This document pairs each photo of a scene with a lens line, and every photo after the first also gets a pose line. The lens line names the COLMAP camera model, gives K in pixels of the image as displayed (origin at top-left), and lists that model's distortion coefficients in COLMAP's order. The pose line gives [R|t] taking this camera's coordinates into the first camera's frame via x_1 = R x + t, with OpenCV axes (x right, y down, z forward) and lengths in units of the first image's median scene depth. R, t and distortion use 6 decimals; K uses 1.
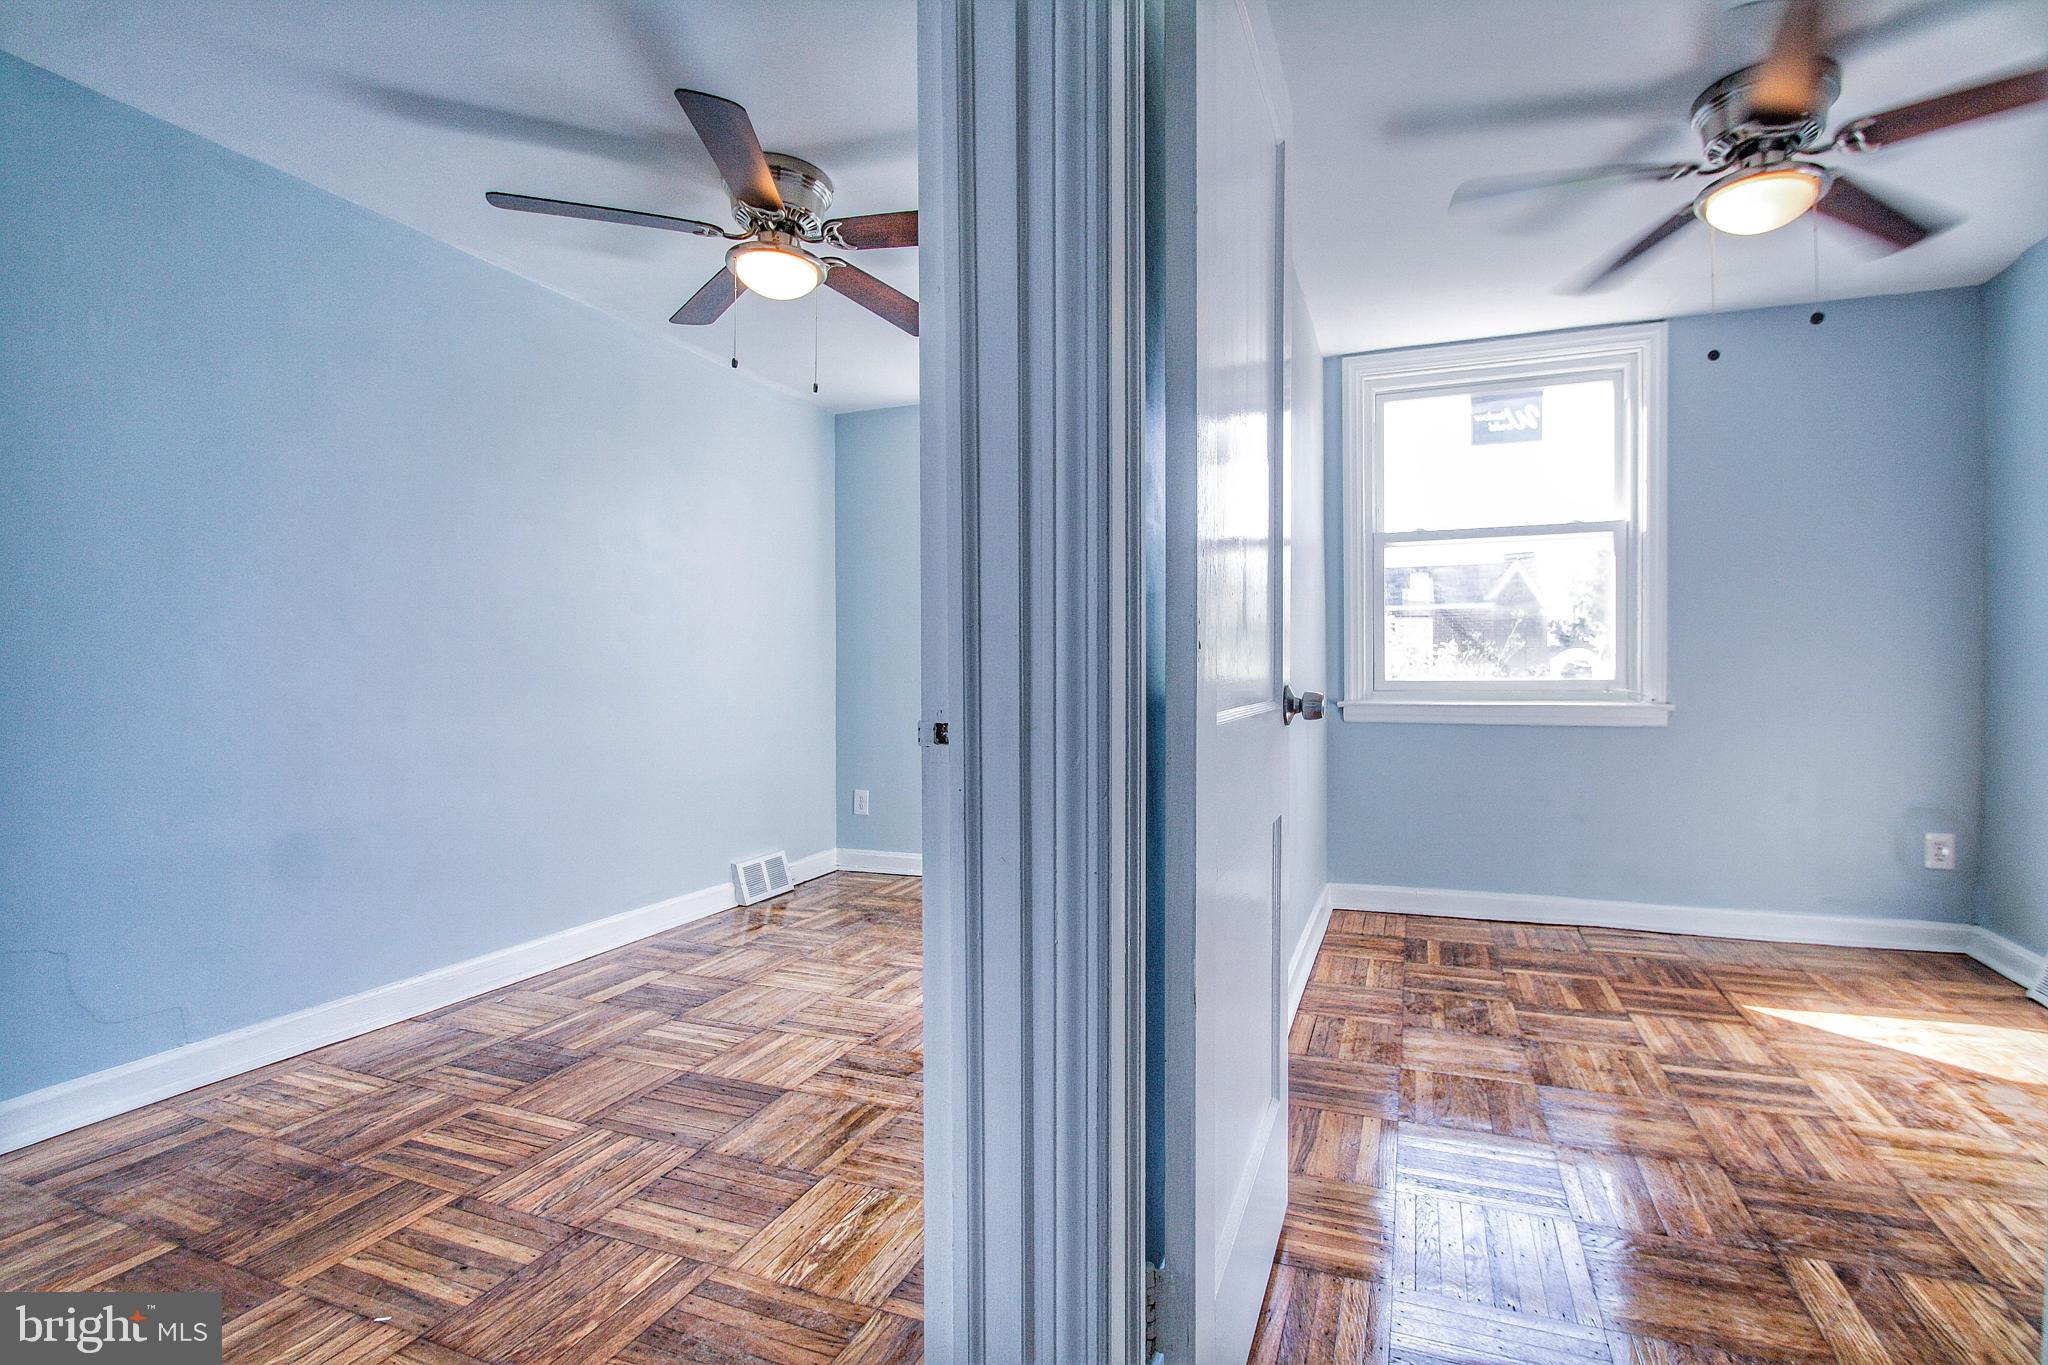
lens RADIAL K [[940.0, 0, 1067.1], [0, 940.0, 677.0], [0, 0, 1]] dist [0.001550, -0.009538]
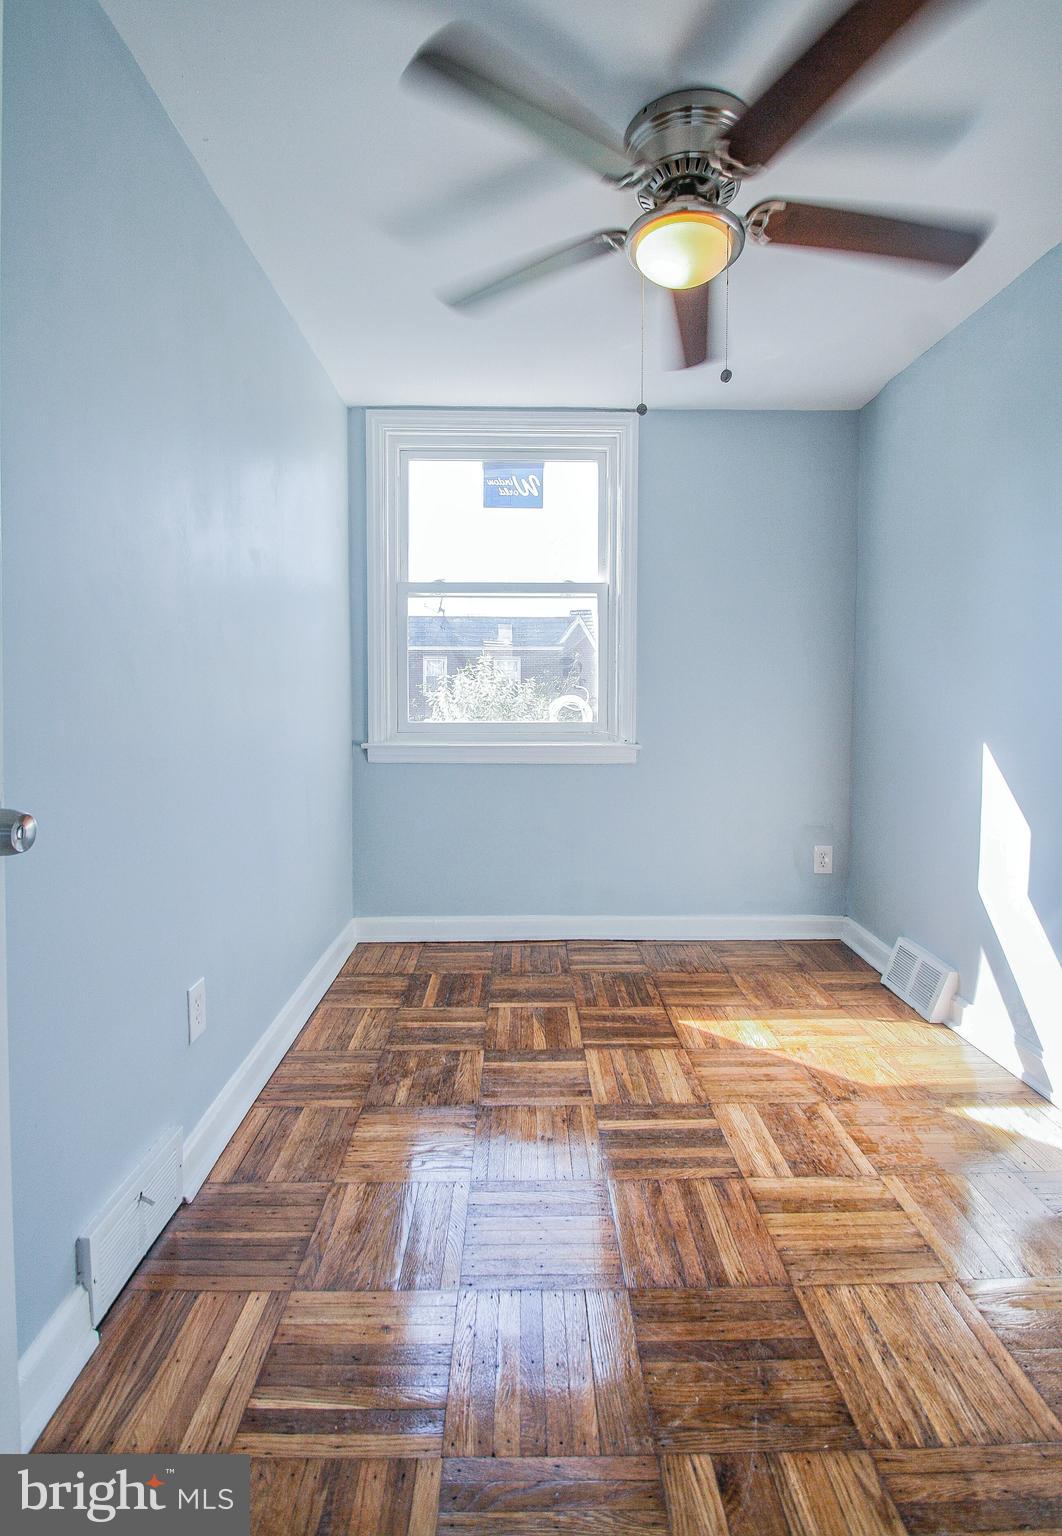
lens RADIAL K [[726.1, 0, 532.2], [0, 726.1, 713.1], [0, 0, 1]] dist [0.029938, -0.021877]
pose [[0.933281, -0.007486, 0.359069, 0.233482], [-0.000193, 0.999772, 0.021345, -0.033204], [-0.359147, -0.019990, 0.933067, 0.244733]]
